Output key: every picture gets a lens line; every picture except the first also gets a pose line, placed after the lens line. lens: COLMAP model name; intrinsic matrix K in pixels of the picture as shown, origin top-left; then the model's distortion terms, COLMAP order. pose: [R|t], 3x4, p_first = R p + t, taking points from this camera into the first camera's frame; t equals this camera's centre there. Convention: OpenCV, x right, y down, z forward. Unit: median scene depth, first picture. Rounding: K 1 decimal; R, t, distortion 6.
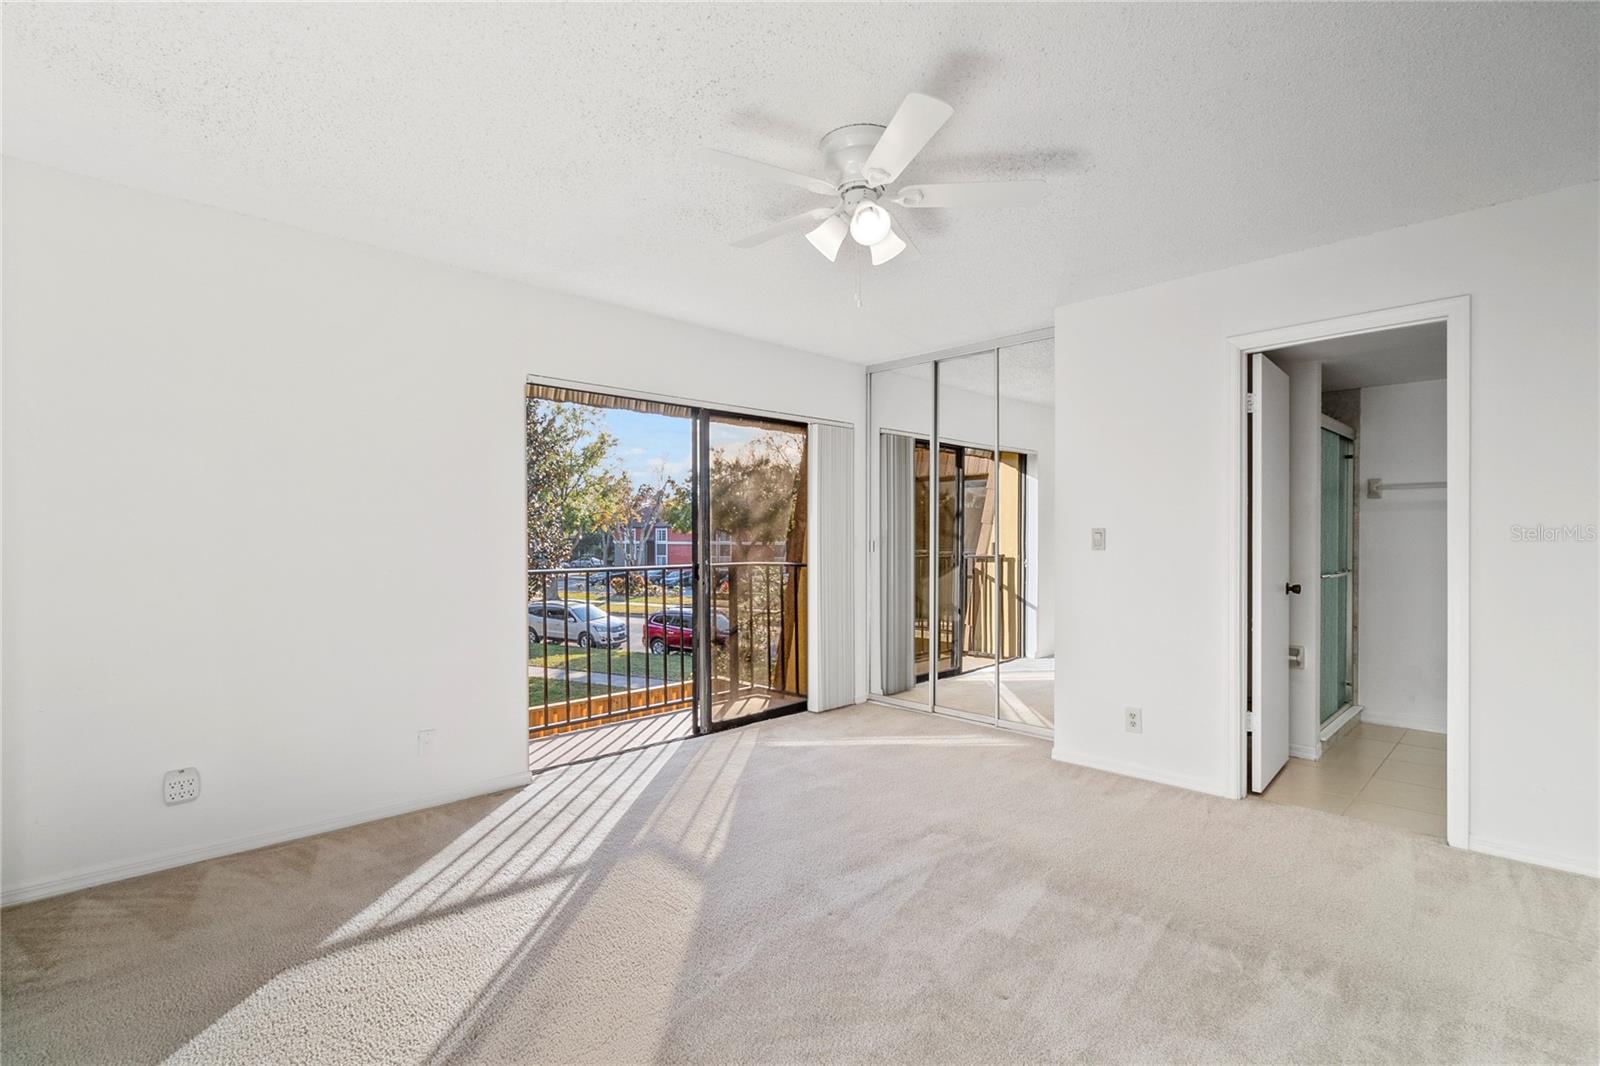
lens RADIAL K [[739.5, 0, 794.4], [0, 739.5, 525.6], [0, 0, 1]] dist [0.002221, -0.000103]
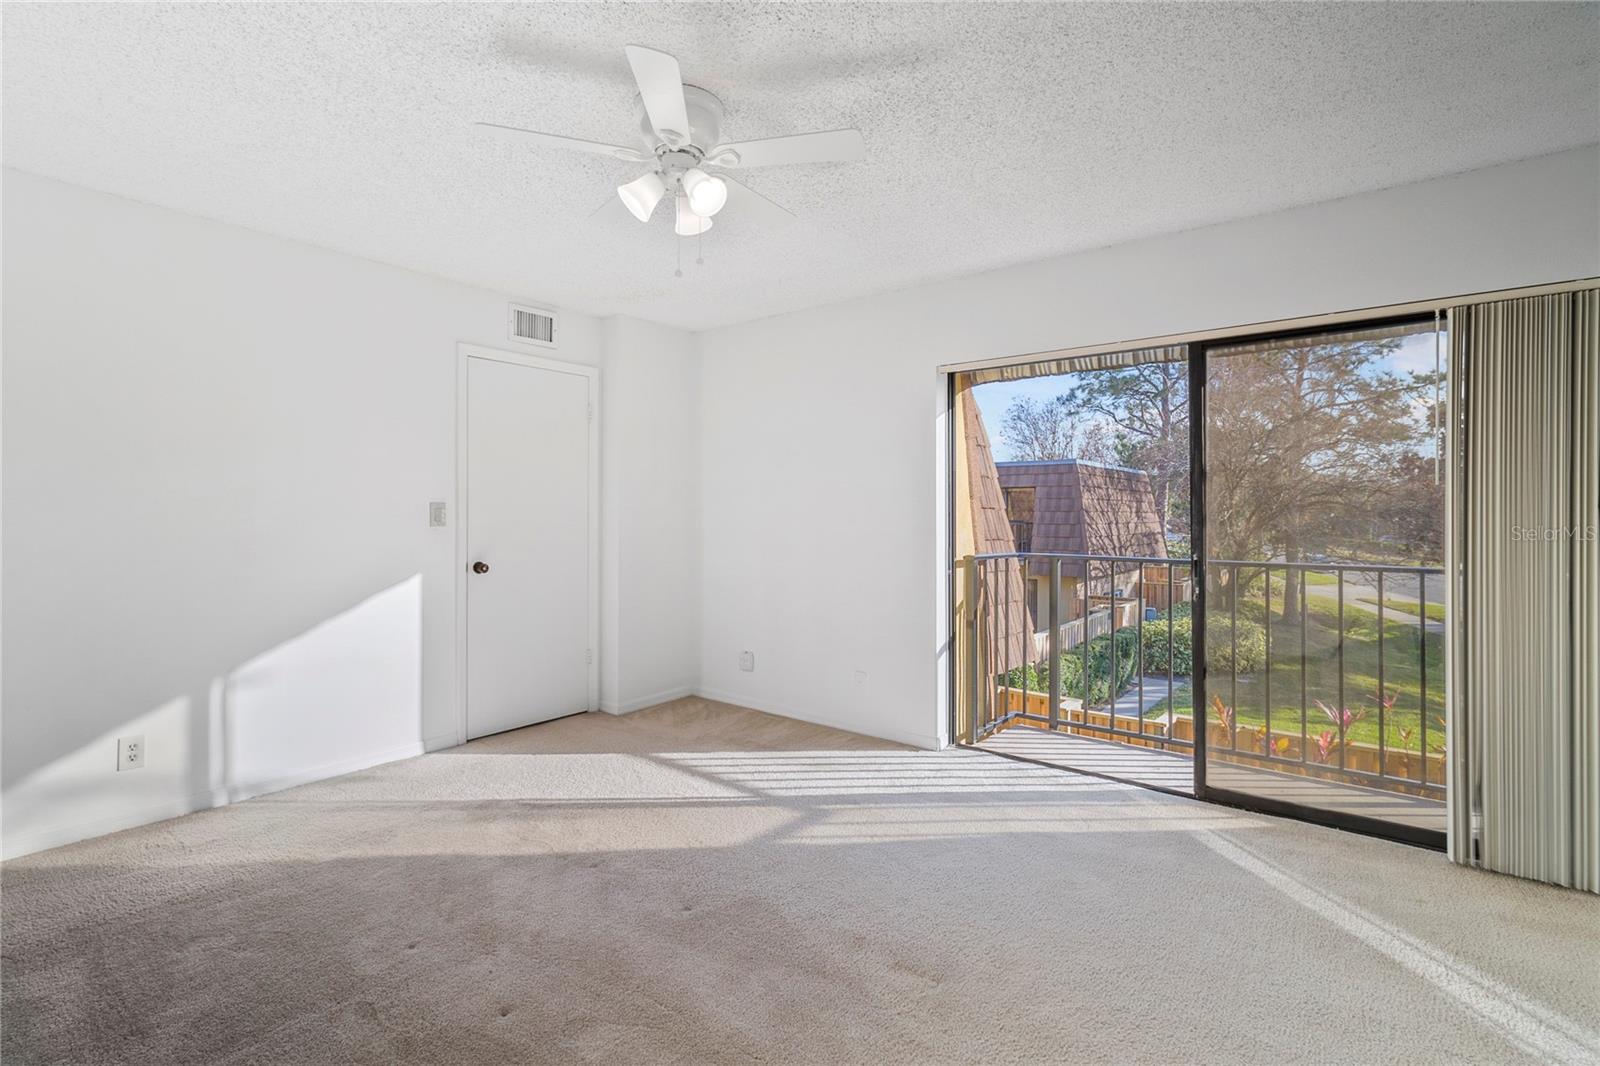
lens RADIAL K [[739.5, 0, 794.4], [0, 739.5, 525.6], [0, 0, 1]] dist [0.002221, -0.000103]
pose [[0.162078, 0.022855, -0.986513, 0.654183], [0.003290, 0.999714, 0.023702, -0.002162], [0.986772, -0.007087, 0.161957, 0.626815]]
